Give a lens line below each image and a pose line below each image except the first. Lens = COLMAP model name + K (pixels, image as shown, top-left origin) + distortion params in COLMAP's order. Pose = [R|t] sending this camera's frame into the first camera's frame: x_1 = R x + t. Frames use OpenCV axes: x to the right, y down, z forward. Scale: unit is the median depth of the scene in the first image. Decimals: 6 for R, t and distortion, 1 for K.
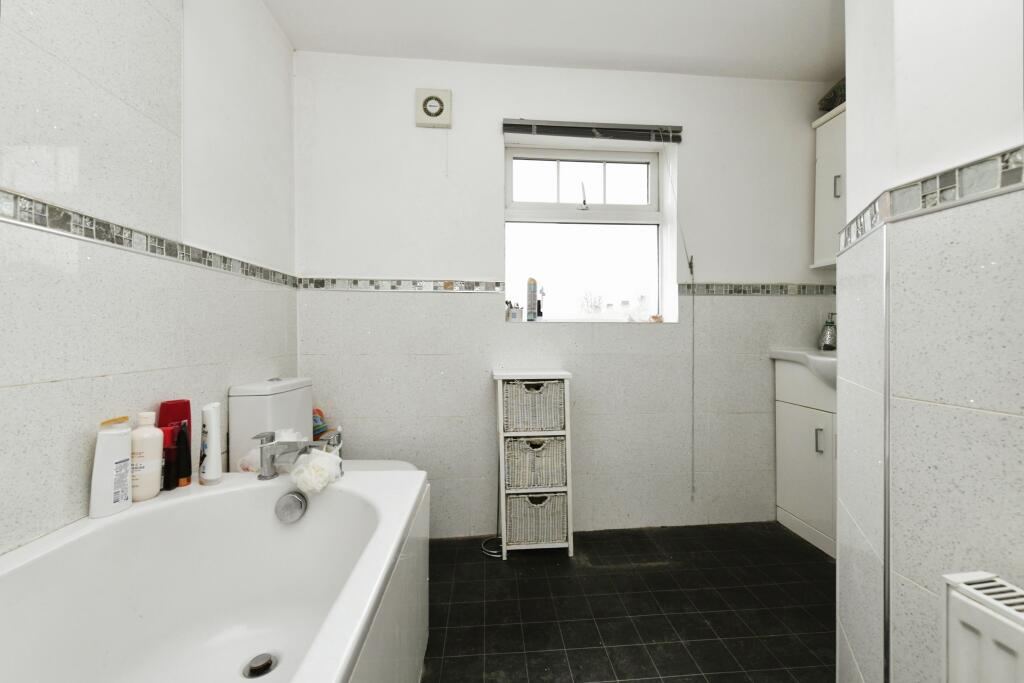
lens RADIAL K [[395.2, 0, 512.0], [0, 395.2, 341.5], [0, 0, 1]] dist [0.000082, -0.000036]
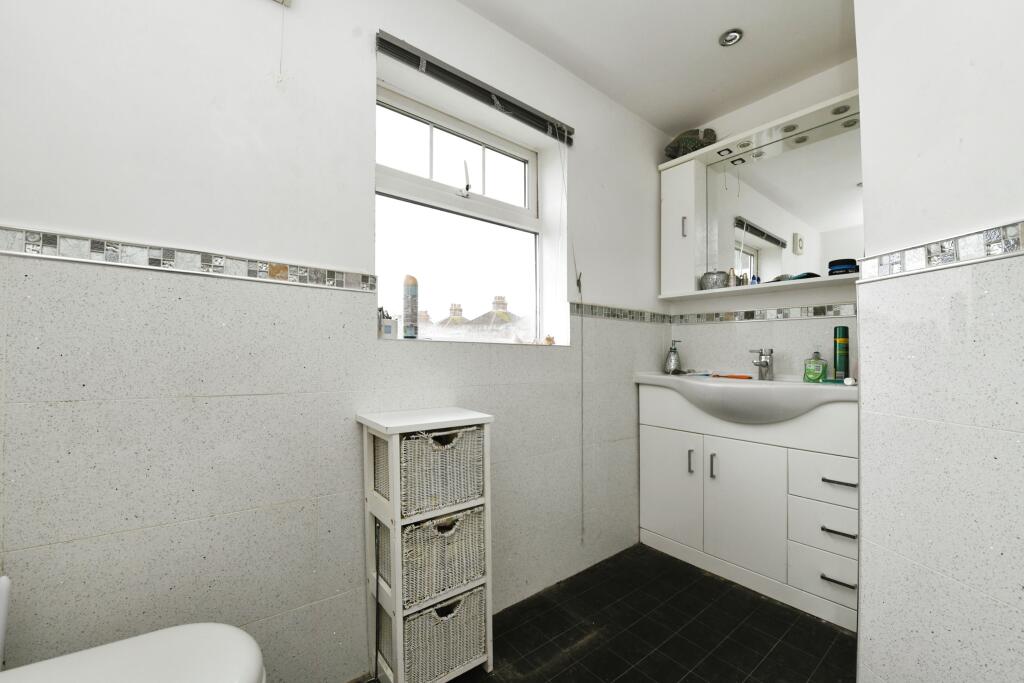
lens RADIAL K [[407.7, 0, 511.4], [0, 407.7, 352.0], [0, 0, 1]] dist [-0.020933, -0.000144]
pose [[0.824886, 0.014035, 0.565125, -0.205483], [-0.004285, 0.999818, -0.018576, -0.016519], [-0.565283, 0.012902, 0.824796, 0.324185]]
